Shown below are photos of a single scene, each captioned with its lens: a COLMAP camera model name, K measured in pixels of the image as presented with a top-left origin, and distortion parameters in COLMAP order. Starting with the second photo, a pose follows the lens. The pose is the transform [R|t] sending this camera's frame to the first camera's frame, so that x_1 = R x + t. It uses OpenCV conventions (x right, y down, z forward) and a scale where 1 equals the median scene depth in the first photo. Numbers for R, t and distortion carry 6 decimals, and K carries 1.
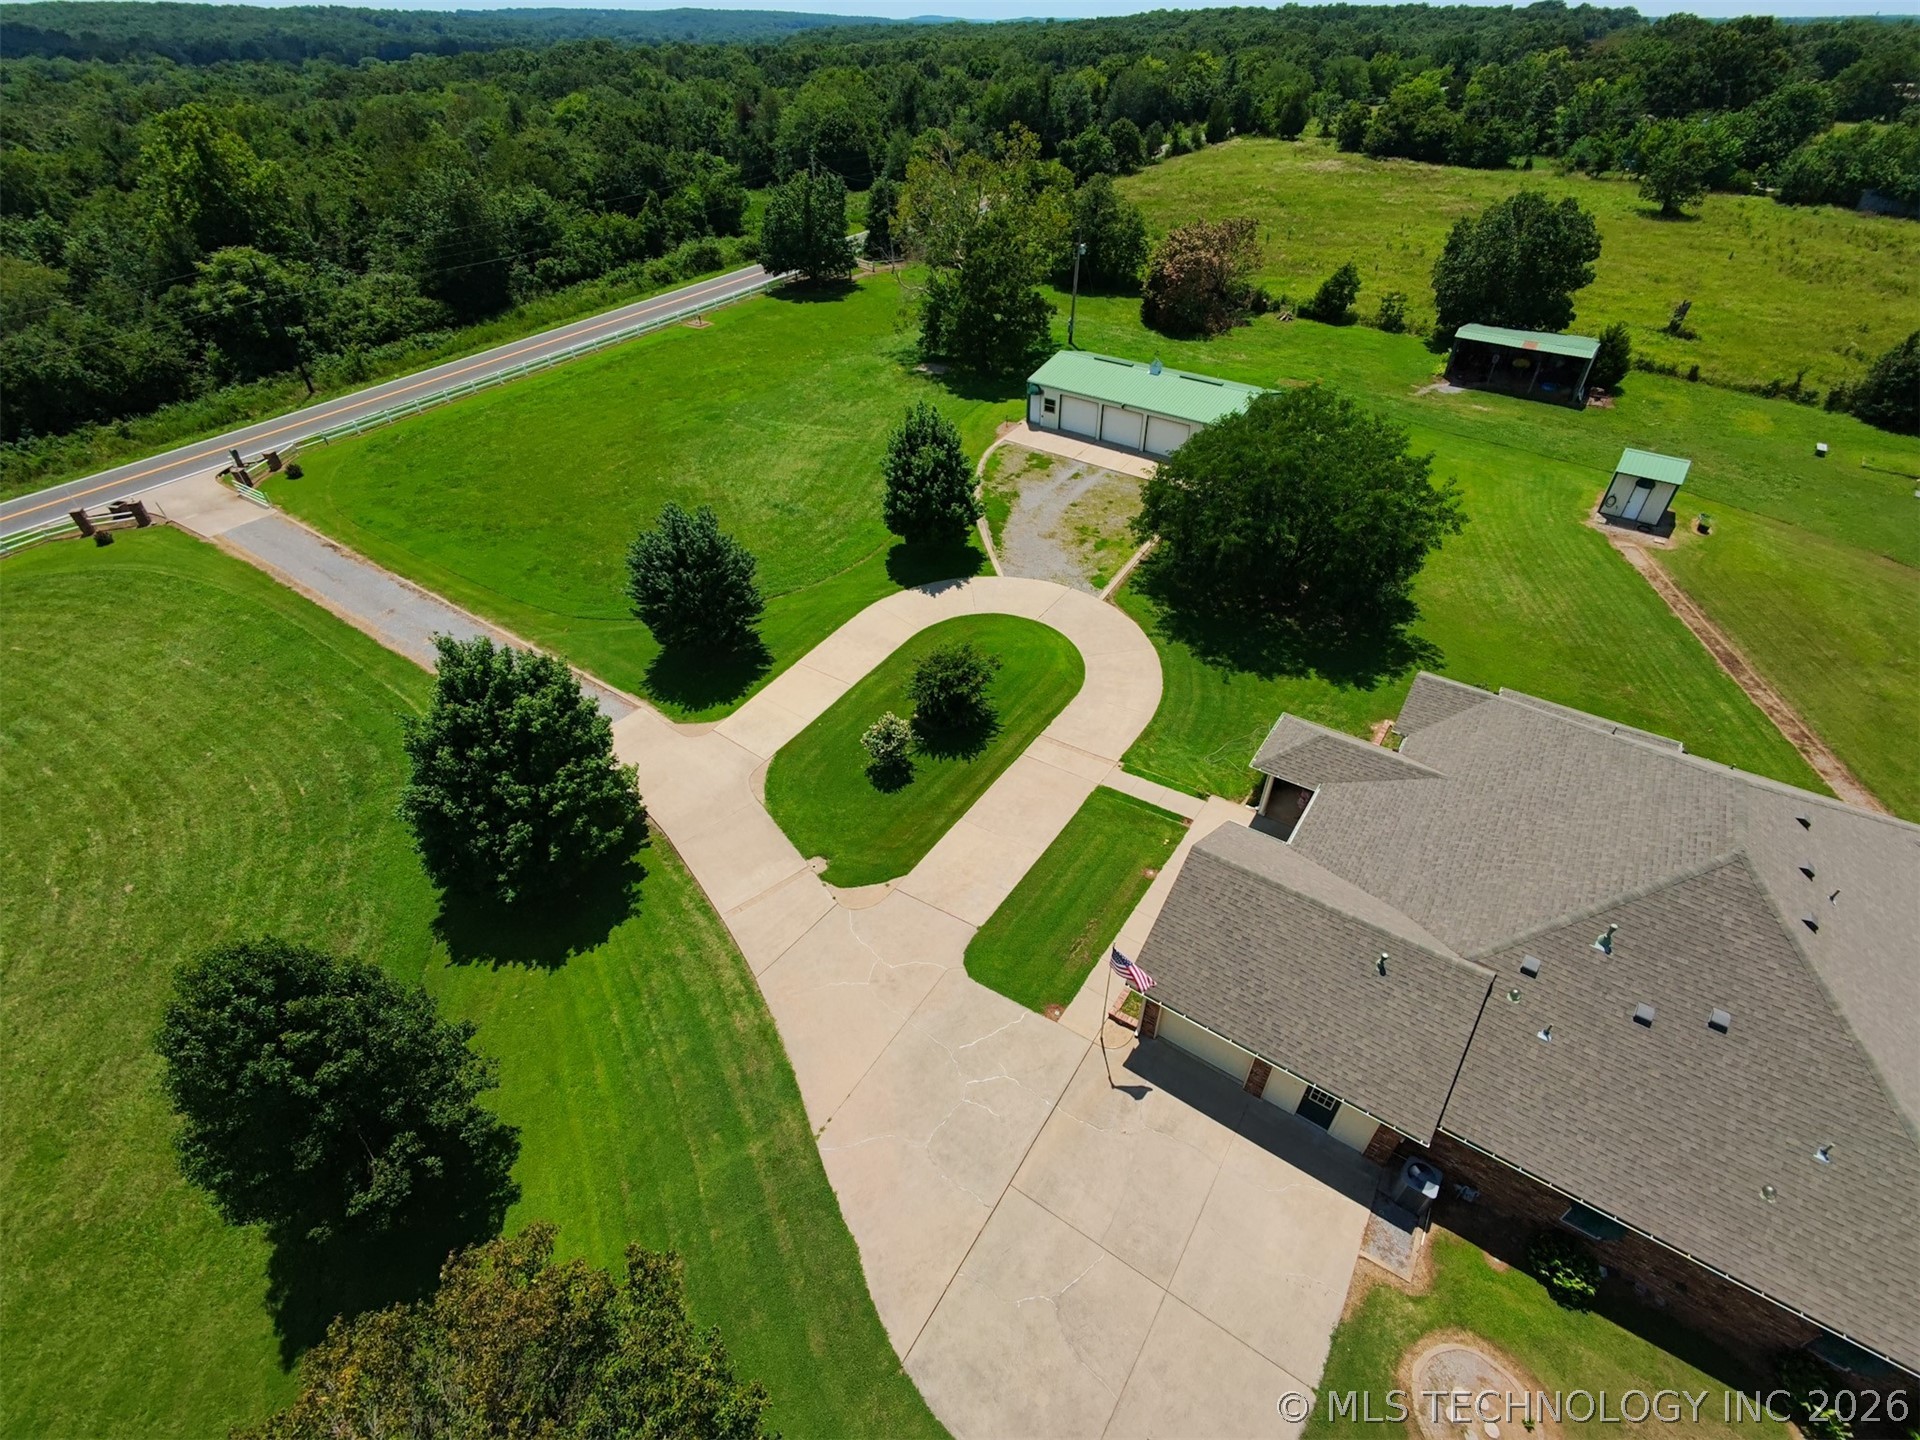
lens RADIAL K [[893.6, 0, 976.4], [0, 893.6, 724.6], [0, 0, 1]] dist [-0.004126, -0.001124]
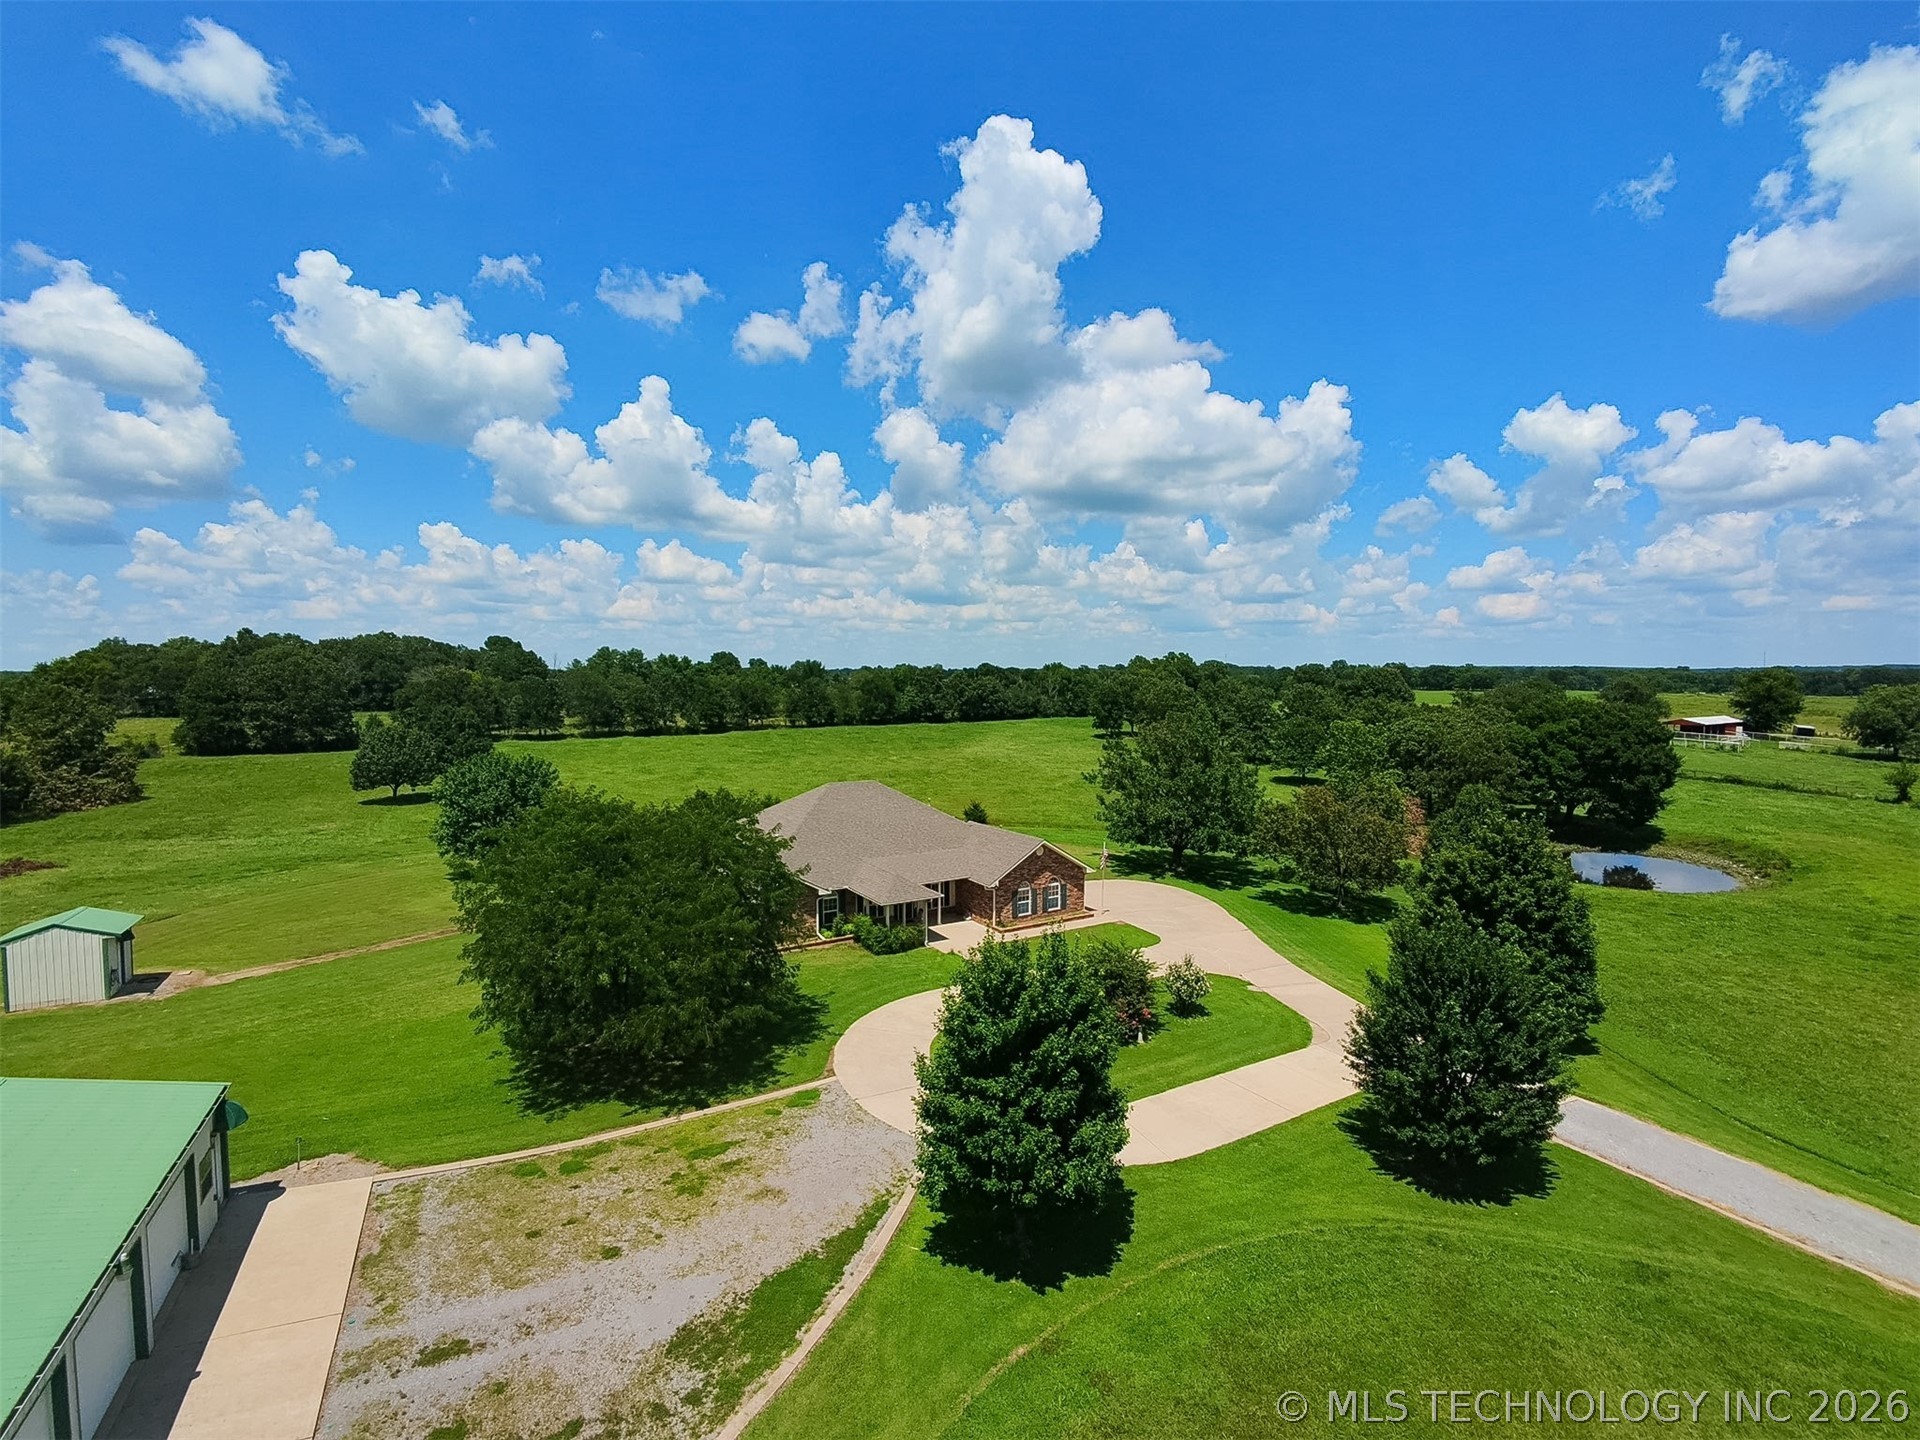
lens RADIAL K [[875.3, 0, 973.3], [0, 875.3, 721.6], [0, 0, 1]] dist [0.000691, -0.005057]
pose [[-0.915748, -0.016899, 0.401398, -0.214606], [0.252186, 0.753578, 0.607060, -0.706743], [-0.312743, 0.657141, -0.685826, 1.218247]]
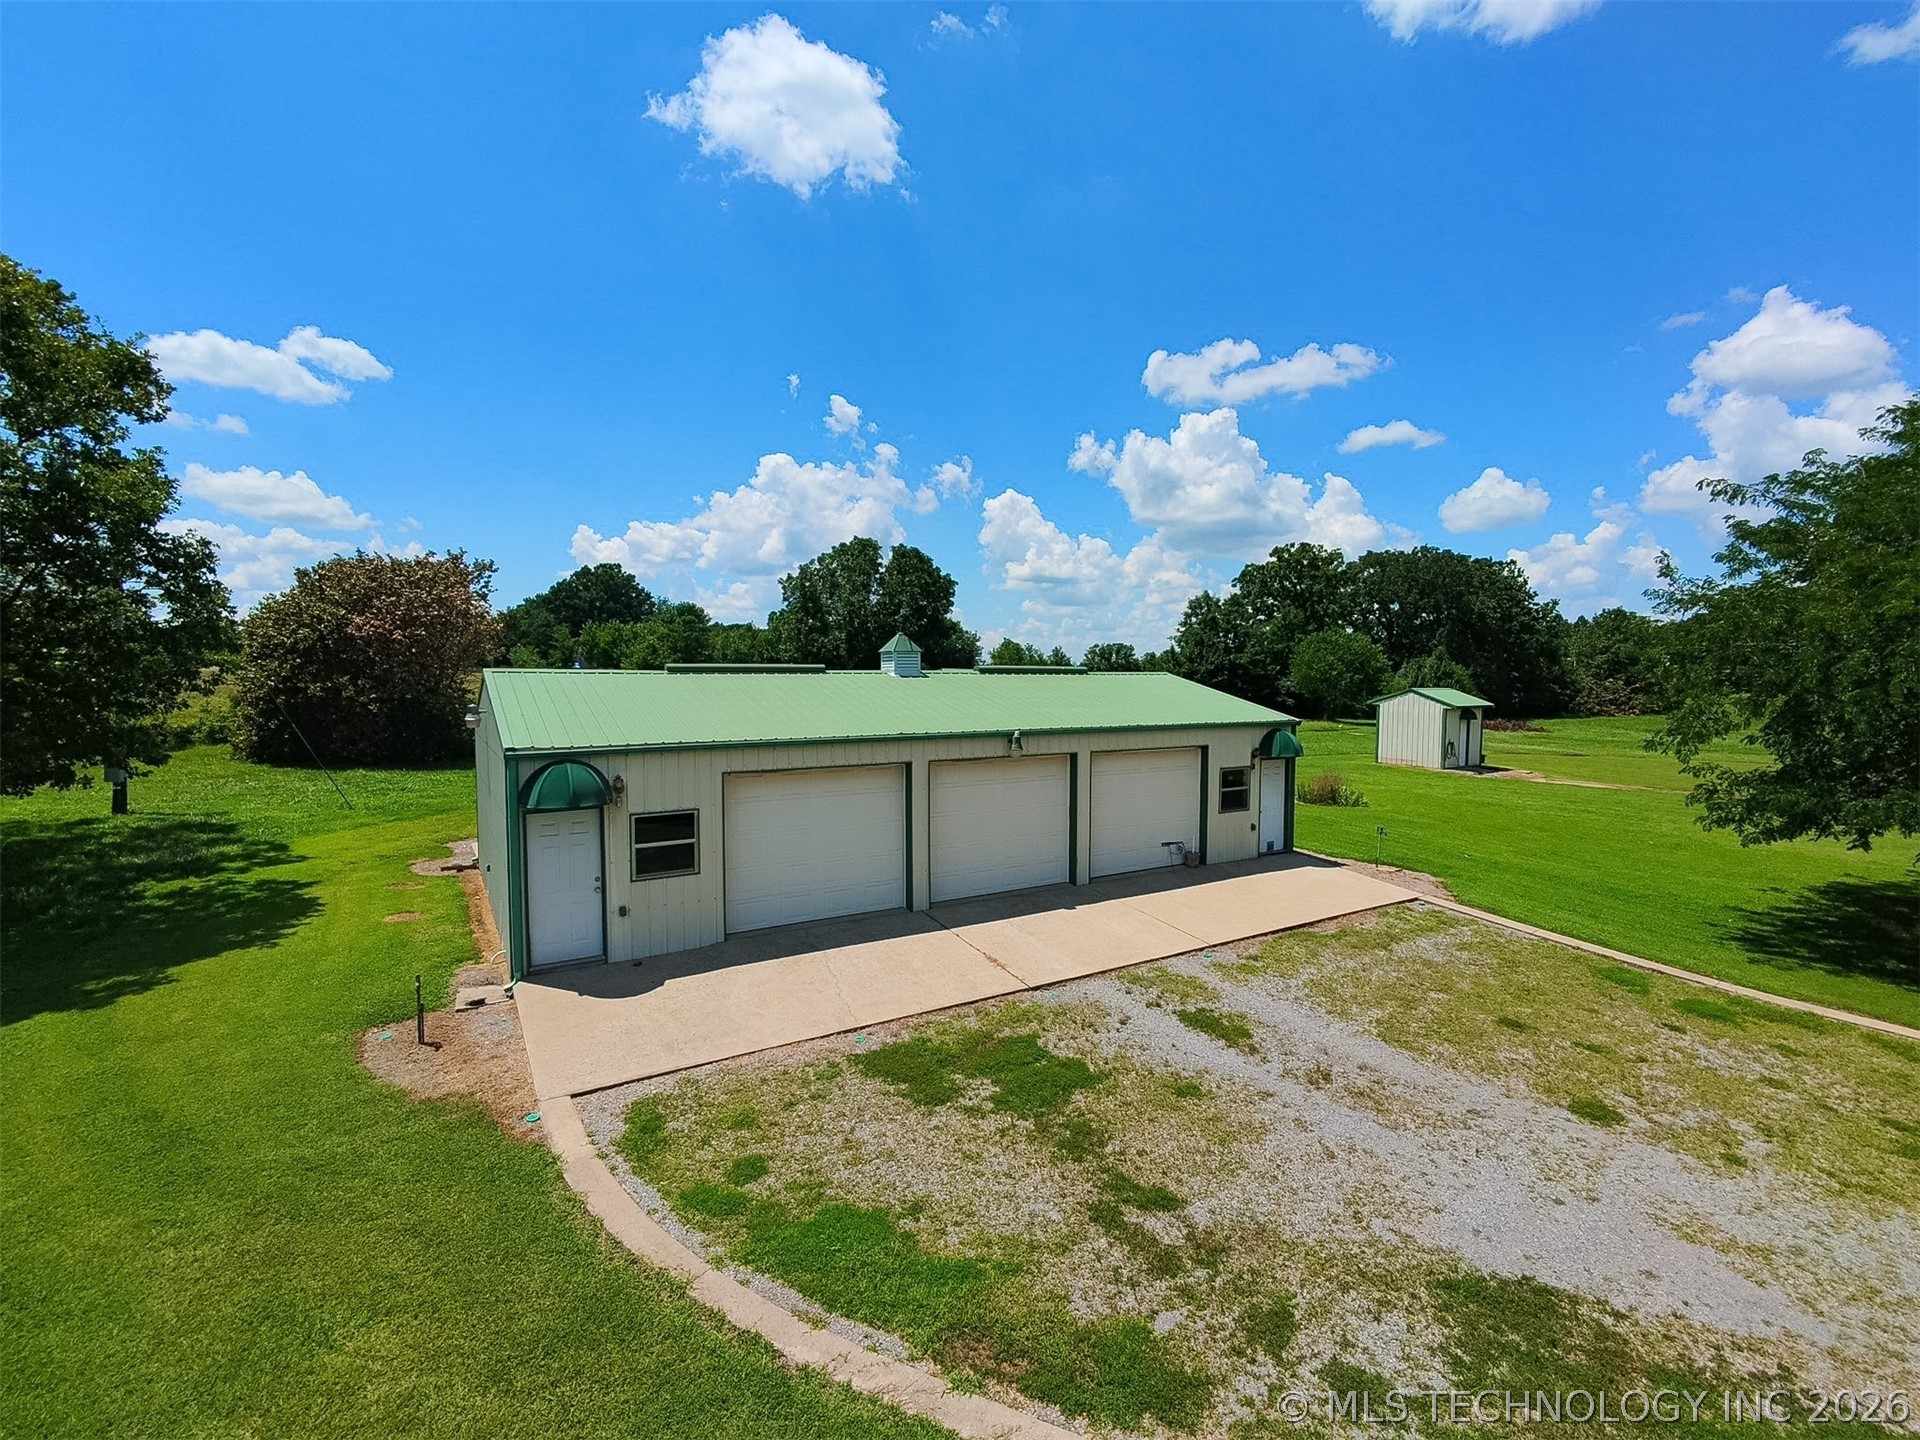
lens RADIAL K [[875.3, 0, 973.3], [0, 875.3, 721.6], [0, 0, 1]] dist [0.000691, -0.005057]
pose [[0.344241, -0.049723, 0.937564, -0.098493], [0.583735, 0.793463, -0.172247, -0.398024], [-0.735358, 0.606583, 0.302168, 1.139247]]
